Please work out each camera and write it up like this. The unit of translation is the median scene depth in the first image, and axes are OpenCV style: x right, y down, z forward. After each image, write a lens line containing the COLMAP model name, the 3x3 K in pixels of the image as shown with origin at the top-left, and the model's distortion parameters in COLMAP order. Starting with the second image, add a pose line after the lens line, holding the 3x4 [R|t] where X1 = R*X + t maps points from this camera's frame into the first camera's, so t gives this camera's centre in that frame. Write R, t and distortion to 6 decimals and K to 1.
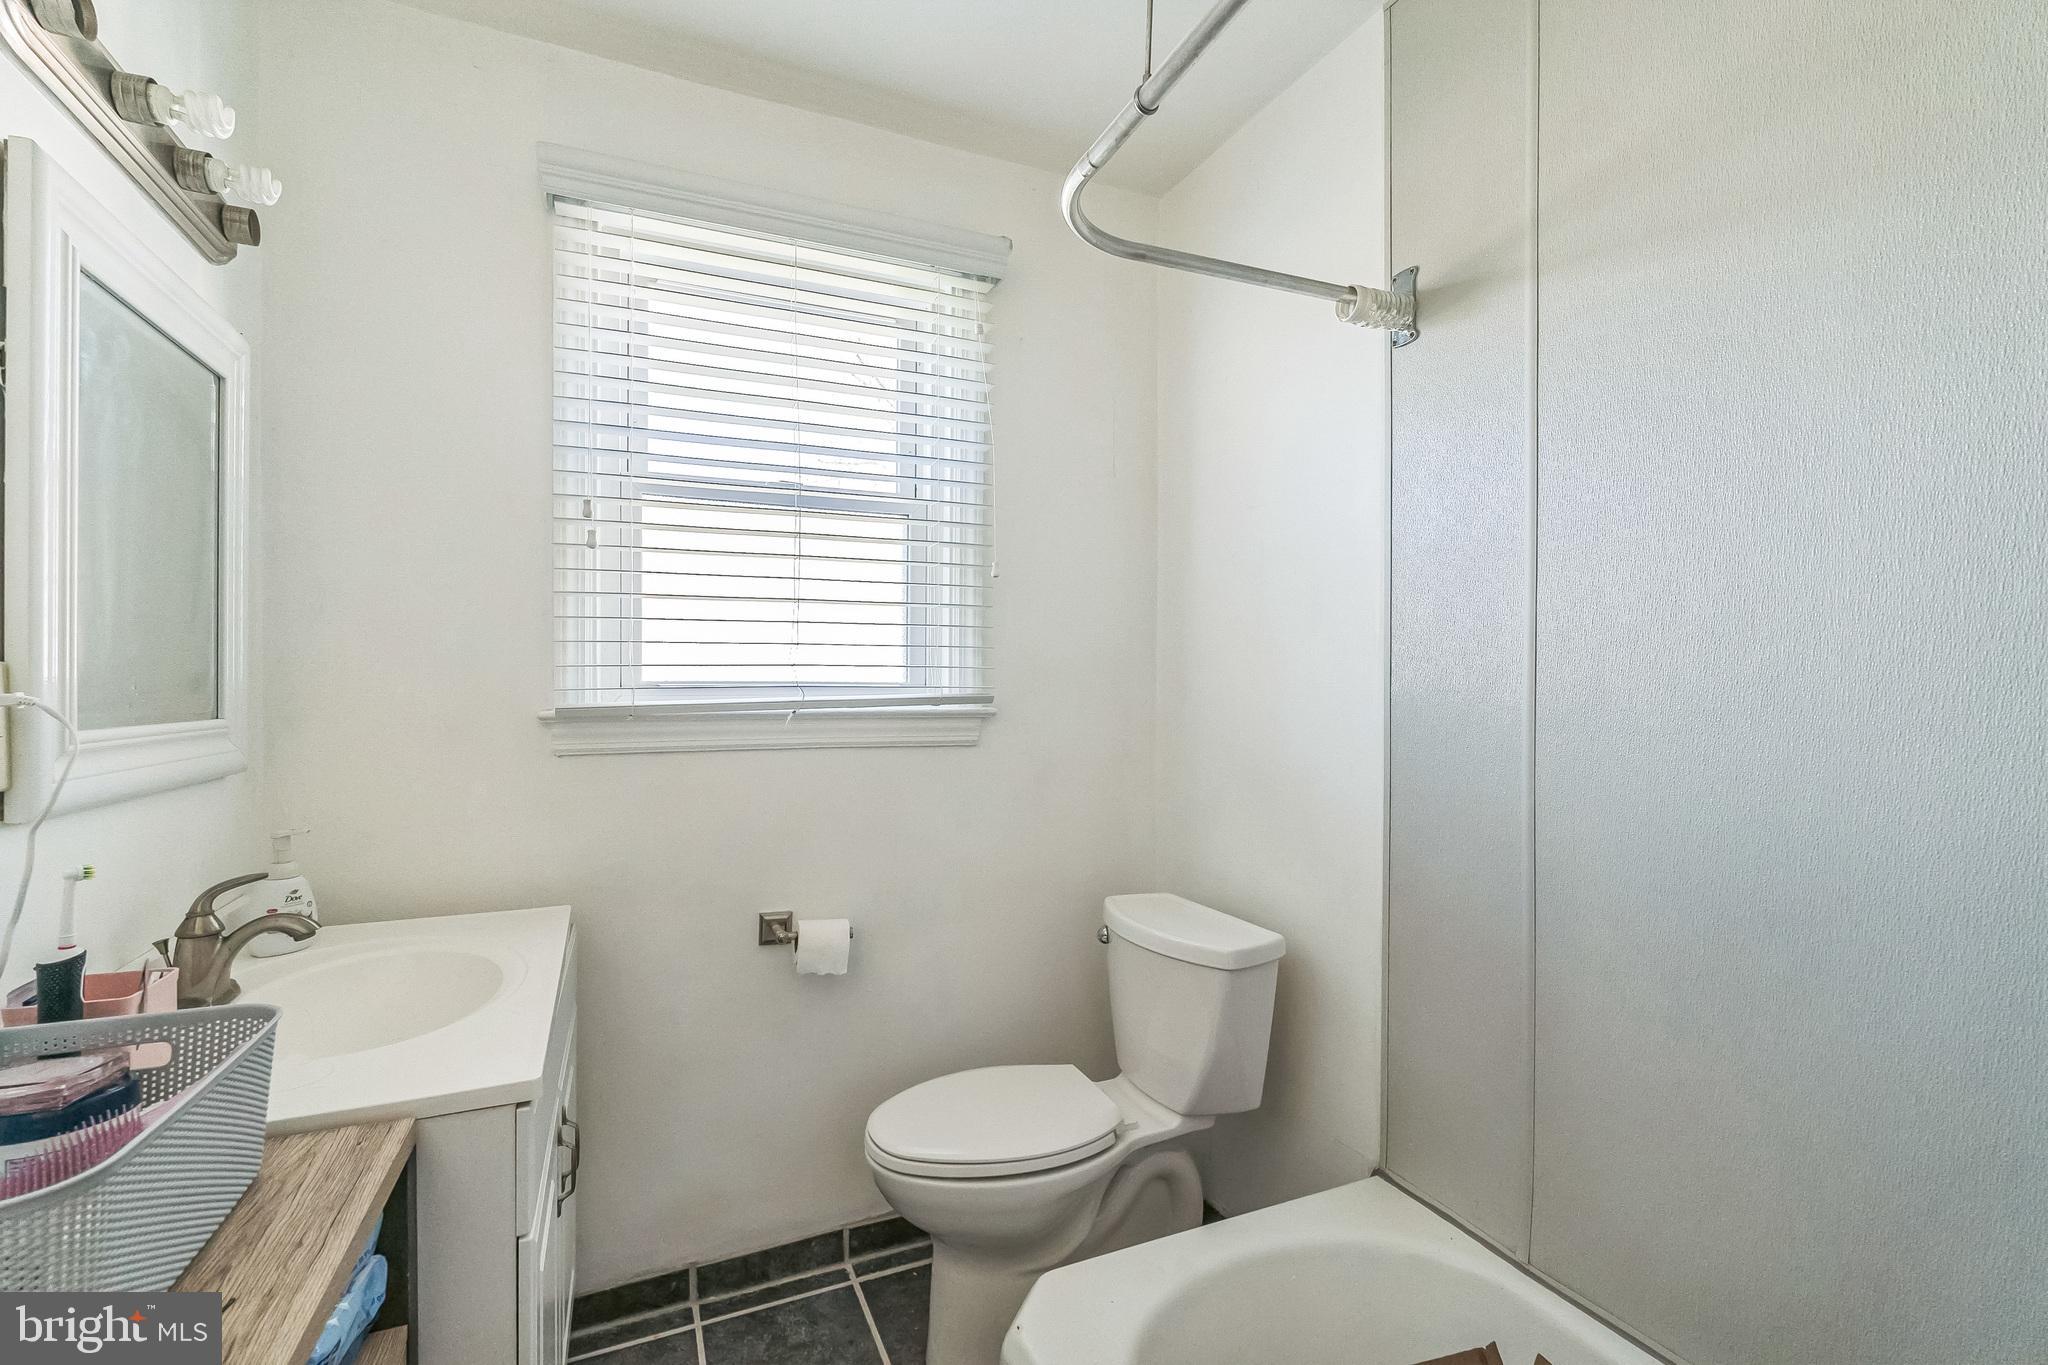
lens RADIAL K [[910.9, 0, 1015.8], [0, 910.9, 683.1], [0, 0, 1]] dist [-0.000359, -0.000881]
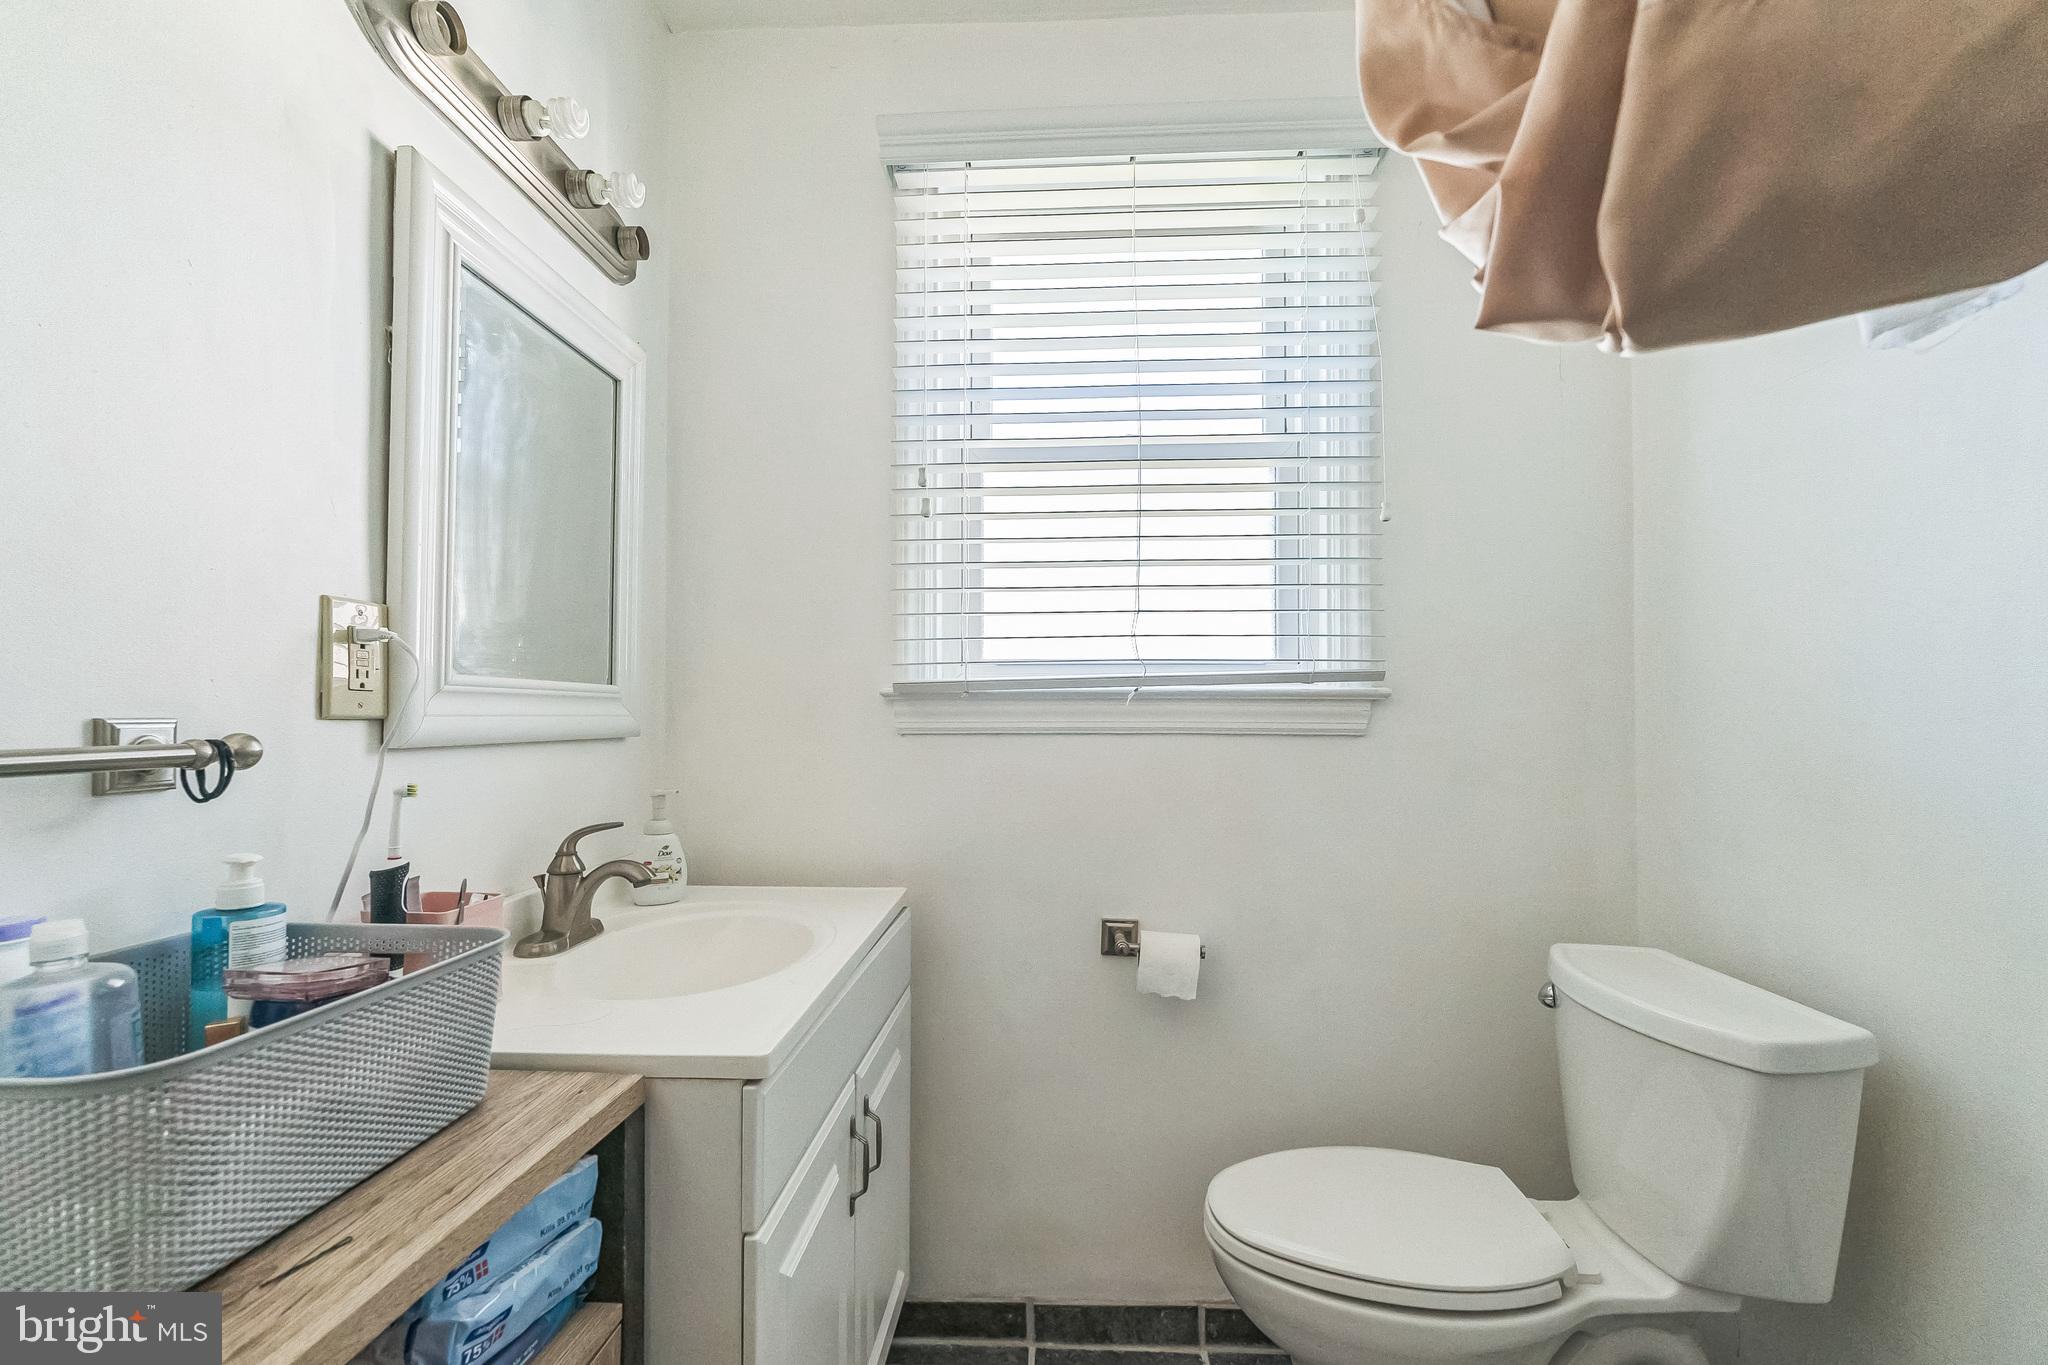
lens RADIAL K [[910.9, 0, 1028.8], [0, 910.9, 694.1], [0, 0, 1]] dist [-0.000359, -0.000881]
pose [[0.895316, -0.011726, -0.445277, 0.058814], [0.000178, 0.999663, -0.025968, 0.064094], [0.445431, 0.023170, 0.895016, 0.188393]]
